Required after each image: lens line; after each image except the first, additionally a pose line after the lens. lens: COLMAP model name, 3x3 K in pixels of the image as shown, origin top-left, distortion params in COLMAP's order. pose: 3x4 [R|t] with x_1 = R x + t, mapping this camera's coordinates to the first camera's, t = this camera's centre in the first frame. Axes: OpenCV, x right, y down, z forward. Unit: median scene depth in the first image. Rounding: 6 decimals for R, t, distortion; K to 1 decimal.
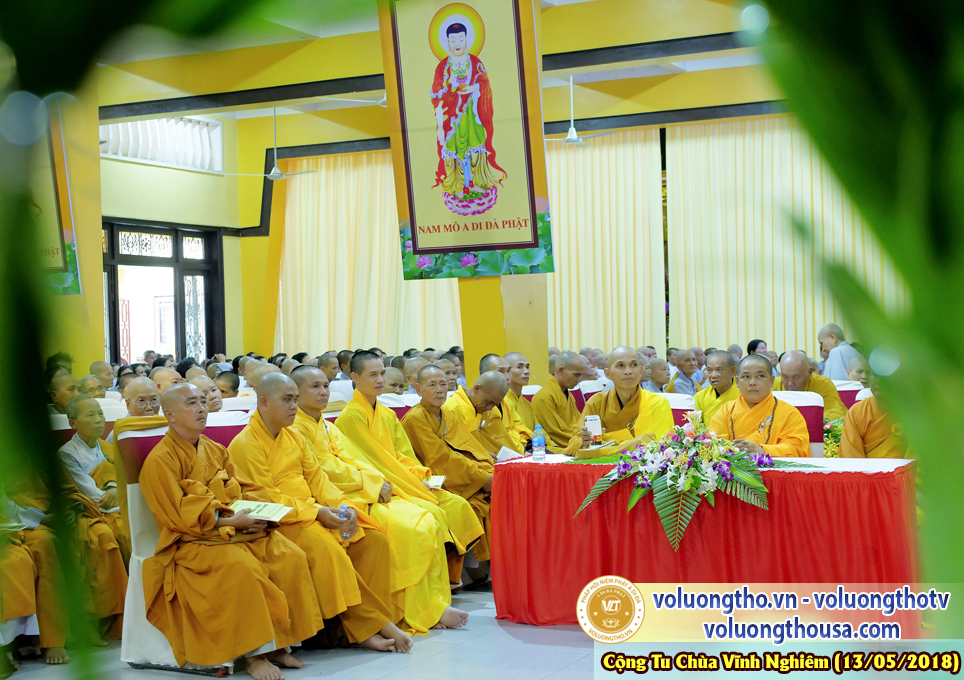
lens RADIAL K [[1482.7, 0, 487.6], [0, 1482.7, 342.5], [0, 0, 1]] dist [-0.004564, 0.118452]
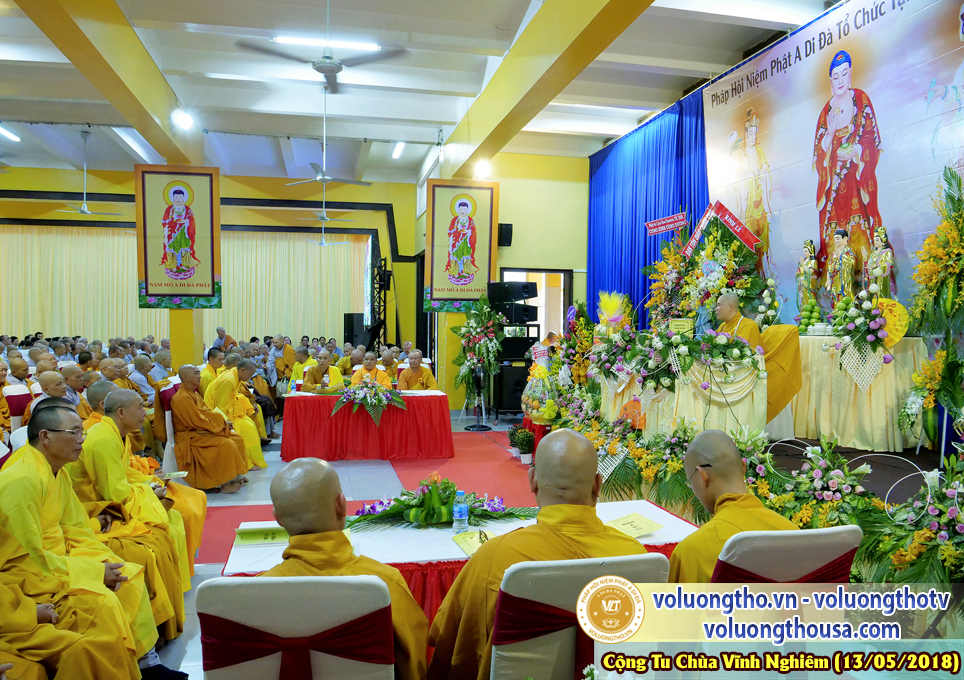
lens RADIAL K [[709.8, 0, 482.2], [0, 709.8, 331.3], [0, 0, 1]] dist [-0.041020, 0.007451]
pose [[0.776302, 0.023450, 0.629925, -0.310049], [-0.025046, 0.999666, -0.006348, -0.016212], [-0.629864, -0.010849, 0.776630, -0.060996]]
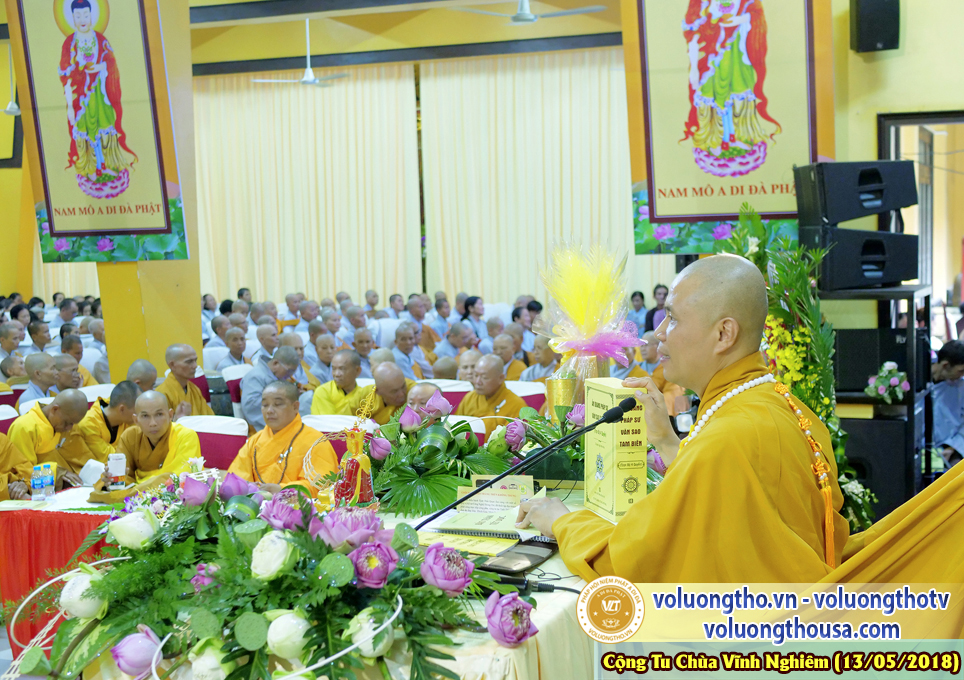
lens RADIAL K [[1482.7, 0, 487.6], [0, 1482.7, 342.5], [0, 0, 1]] dist [-0.004564, 0.118452]
pose [[0.996800, -0.007116, 0.079615, 0.160175], [0.001101, 0.997157, 0.075339, -0.064927], [-0.079925, -0.075010, 0.993975, 0.012162]]
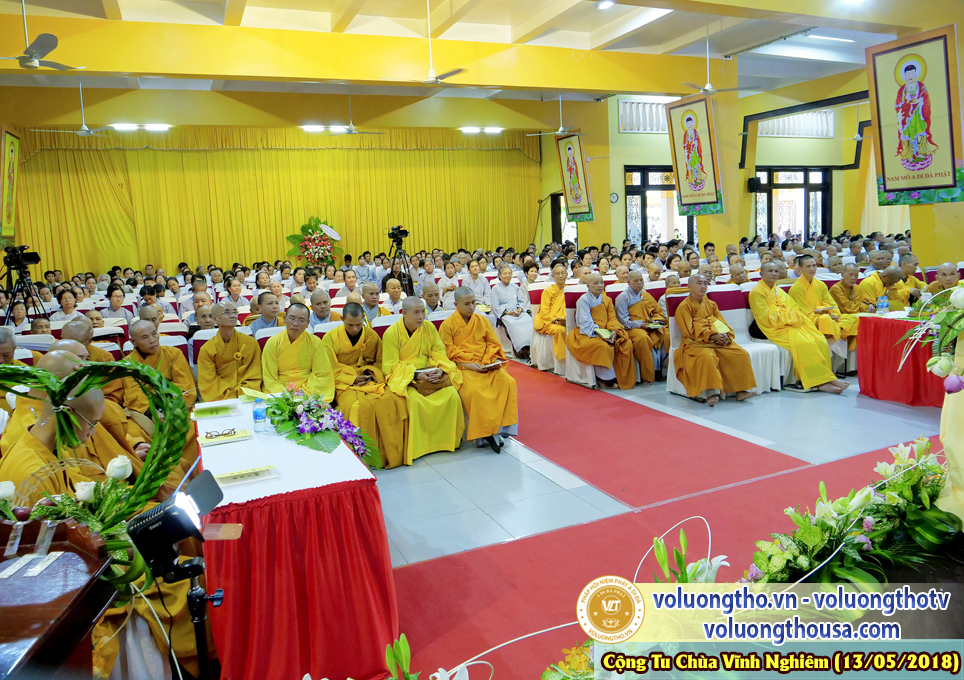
lens RADIAL K [[708.8, 0, 481.3], [0, 708.8, 308.7], [0, 0, 1]] dist [-0.040256, 0.007995]
pose [[0.765296, 0.064889, -0.640399, 0.140831], [0.021593, 0.991758, 0.126296, -0.036999], [0.643316, -0.110482, 0.757587, -0.020787]]
